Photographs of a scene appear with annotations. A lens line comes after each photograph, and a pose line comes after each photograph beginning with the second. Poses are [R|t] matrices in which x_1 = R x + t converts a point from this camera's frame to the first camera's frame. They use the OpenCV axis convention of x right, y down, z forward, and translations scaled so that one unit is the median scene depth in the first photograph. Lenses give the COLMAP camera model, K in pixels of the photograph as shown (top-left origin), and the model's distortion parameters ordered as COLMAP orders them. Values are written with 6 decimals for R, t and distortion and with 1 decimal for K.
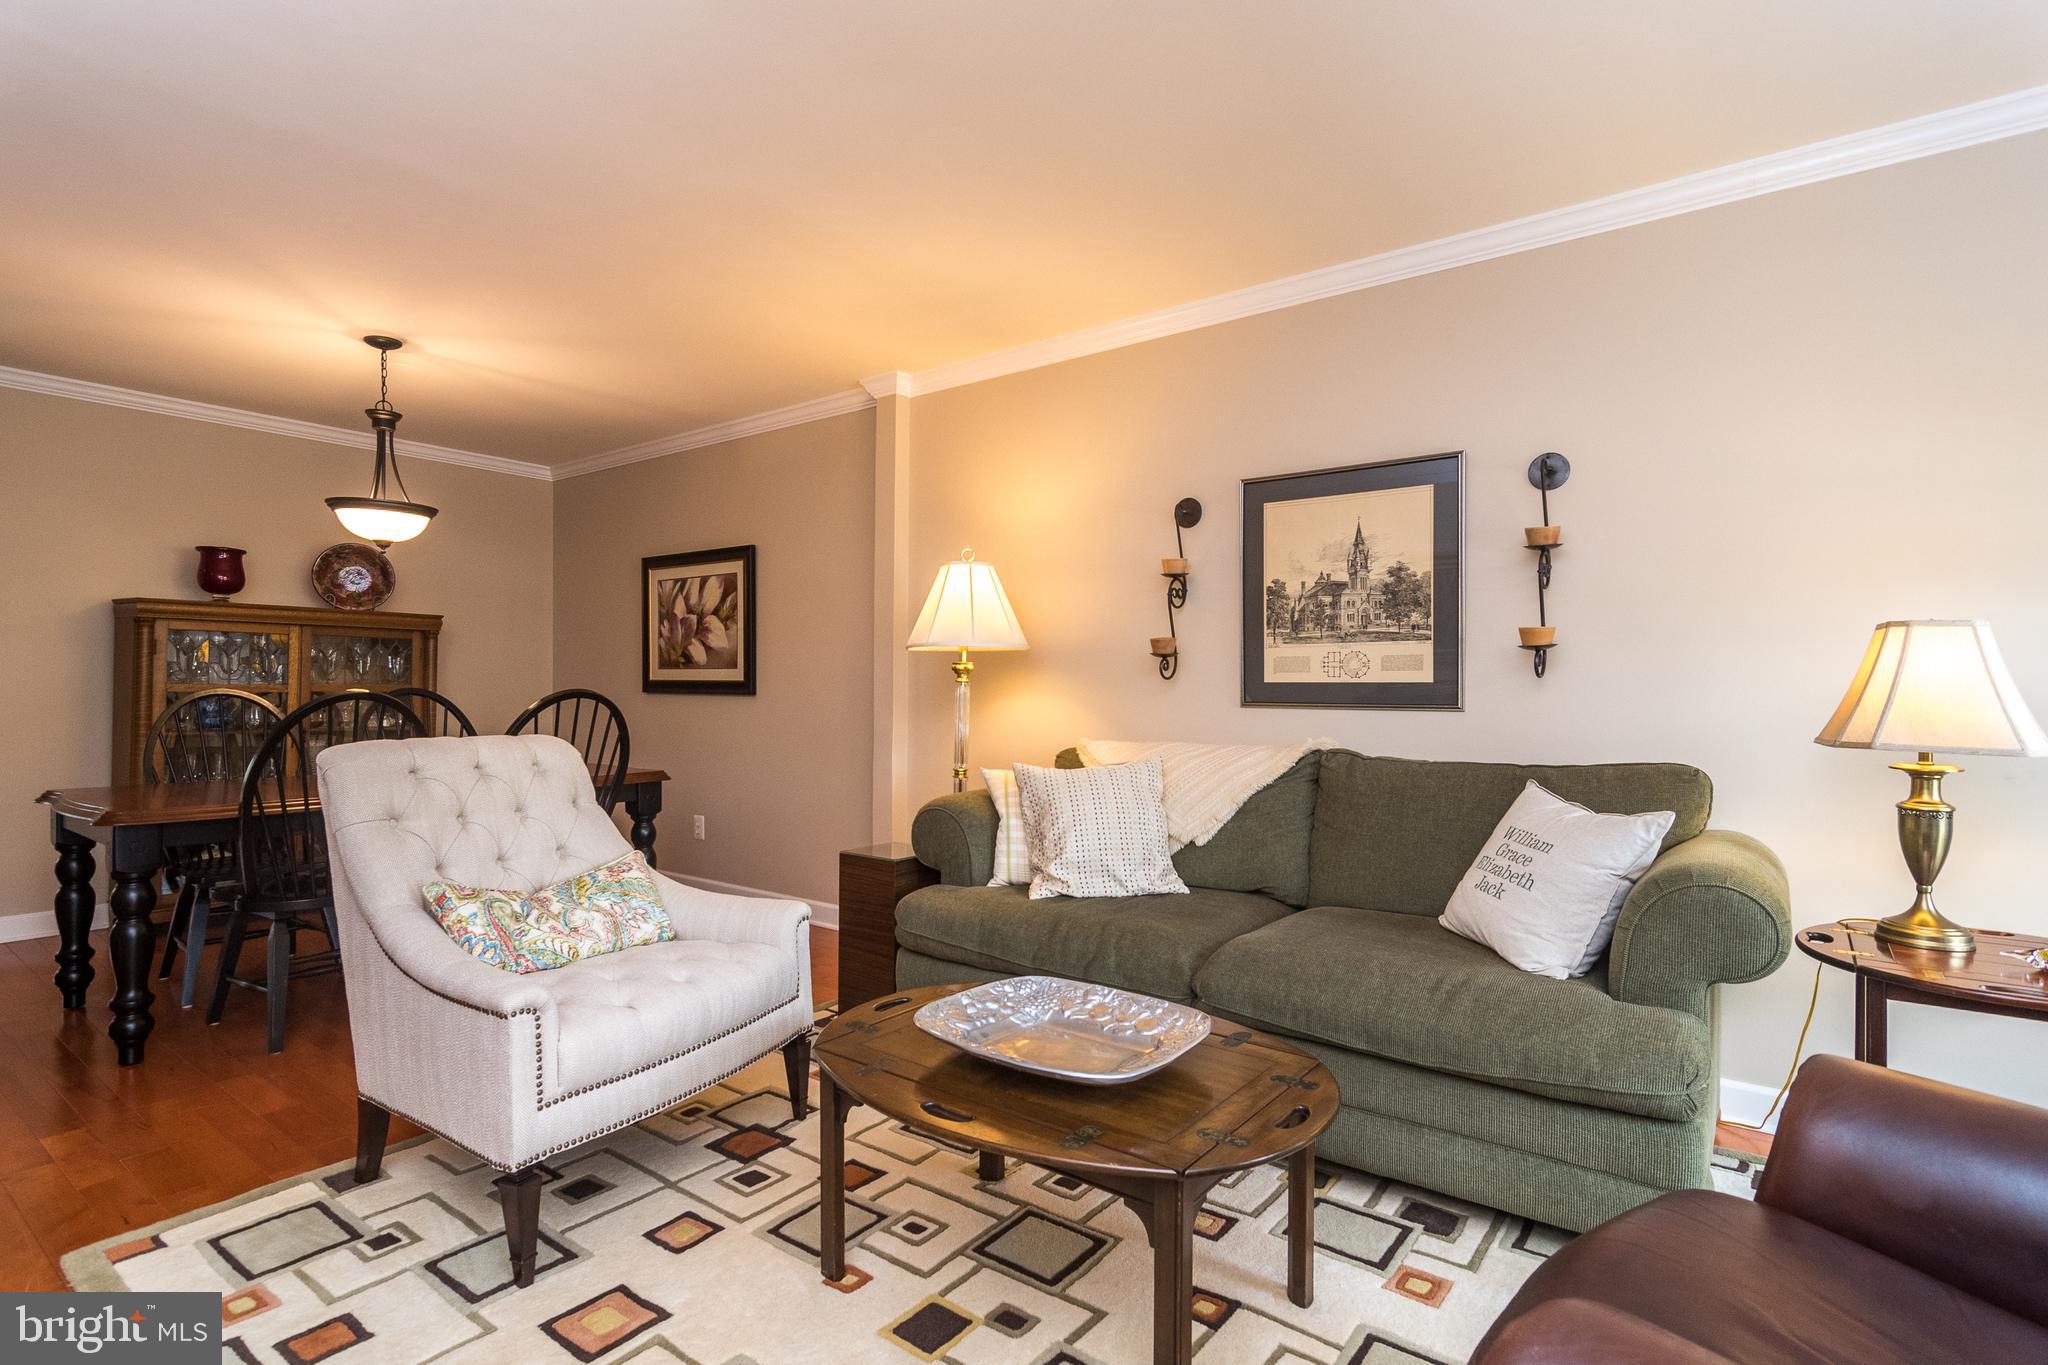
lens RADIAL K [[1001.7, 0, 1024.0], [0, 1001.7, 682.5], [0, 0, 1]] dist [0.029794, 0.000049]
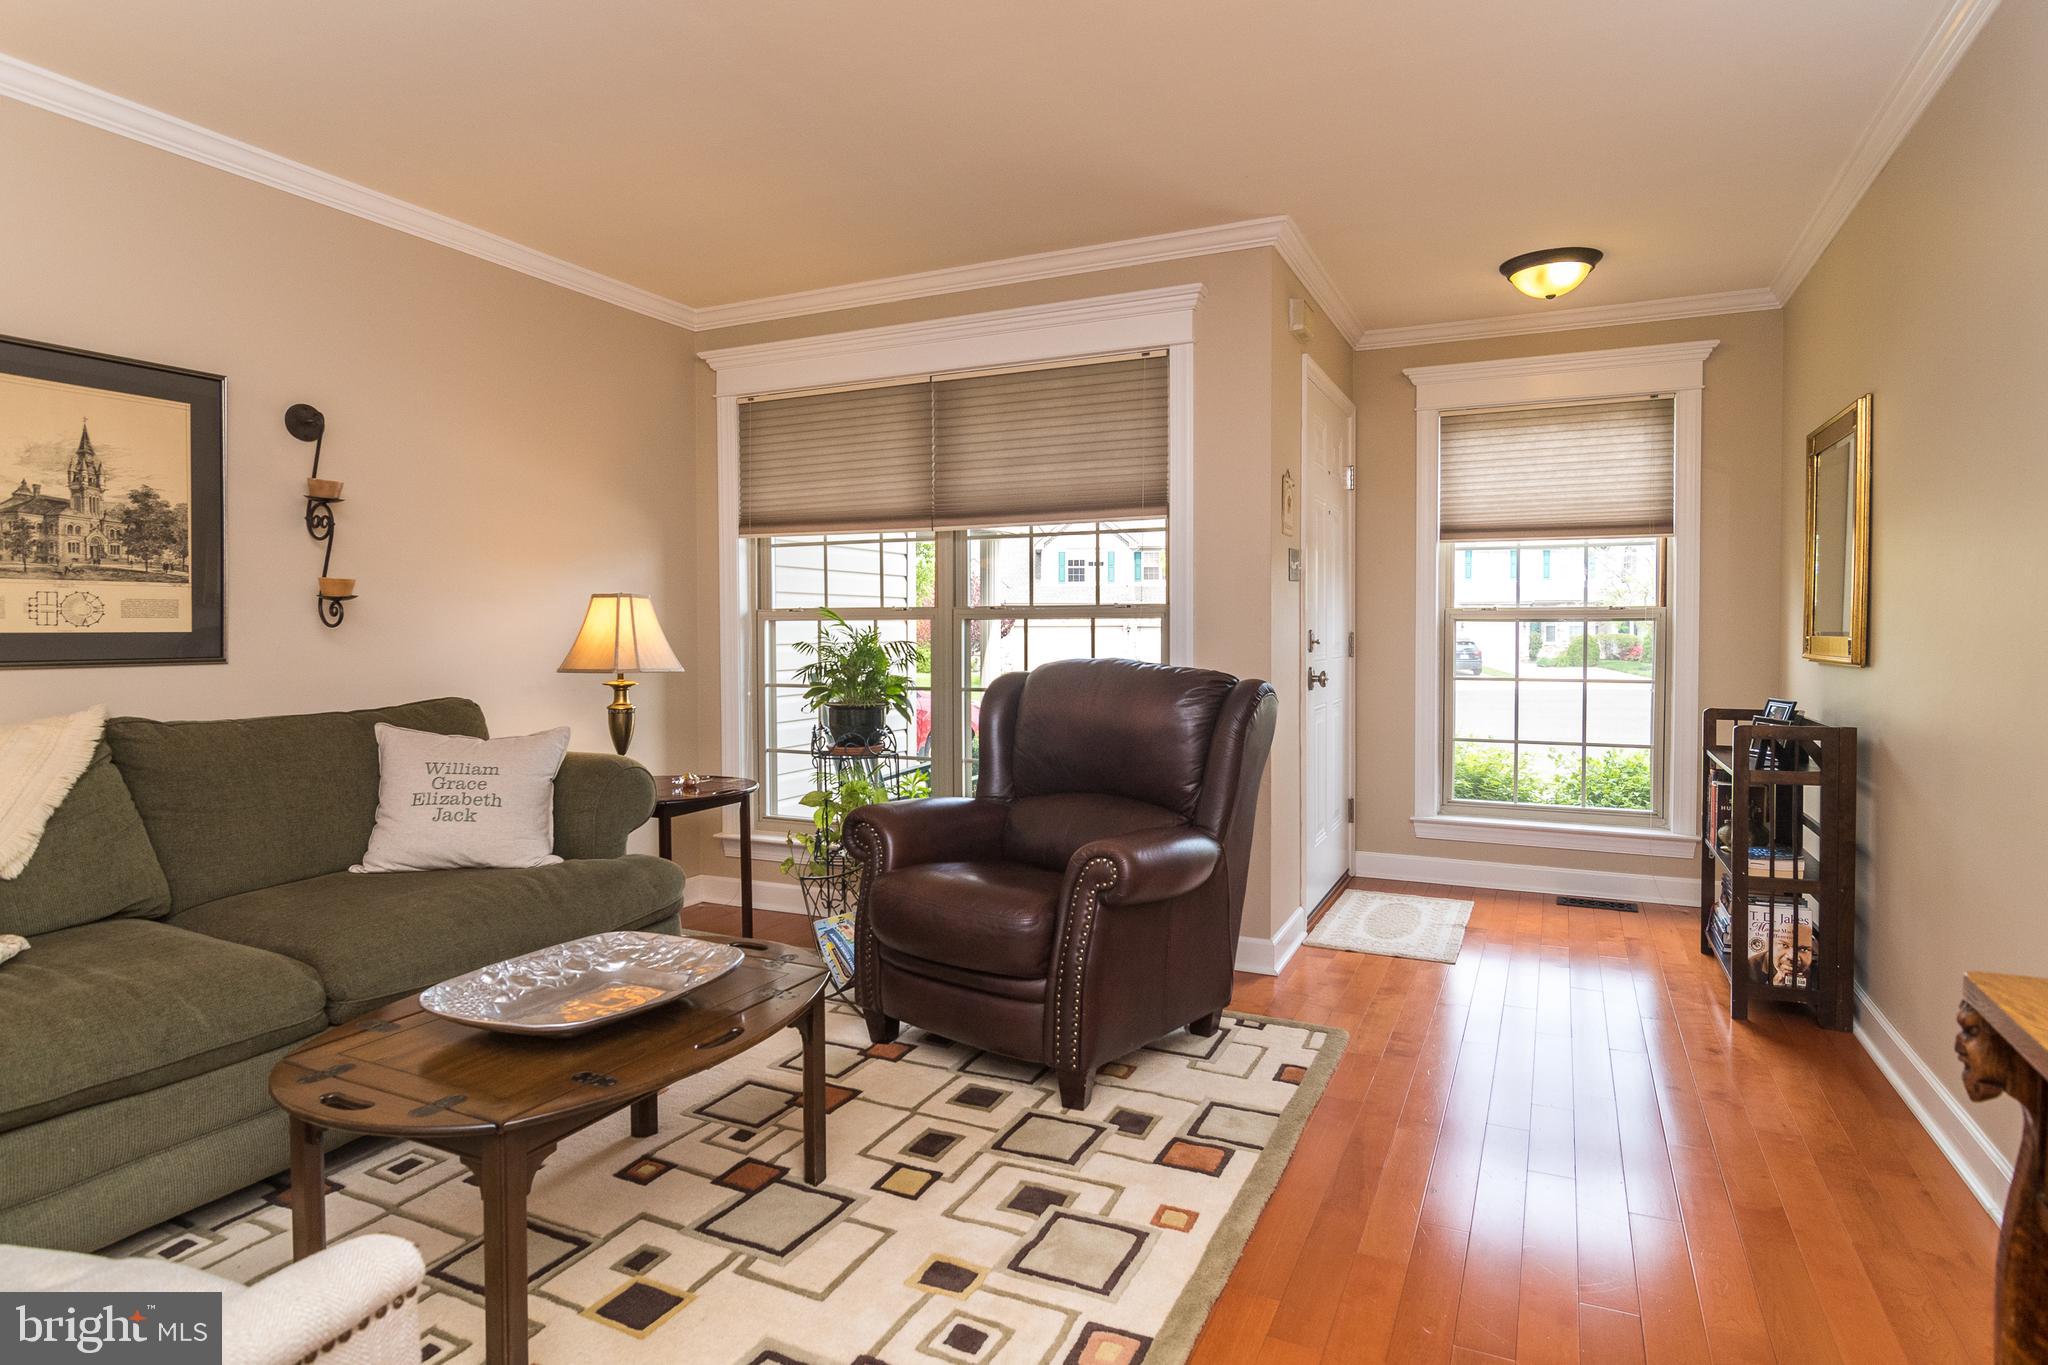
lens RADIAL K [[1112.1, 0, 1022.3], [0, 1112.1, 651.3], [0, 0, 1]] dist [-0.001635, -0.000262]
pose [[-0.191038, -0.027758, 0.981190, -0.667151], [-0.005136, 0.999615, 0.027280, -0.013104], [-0.981569, 0.000172, -0.191107, 0.472783]]
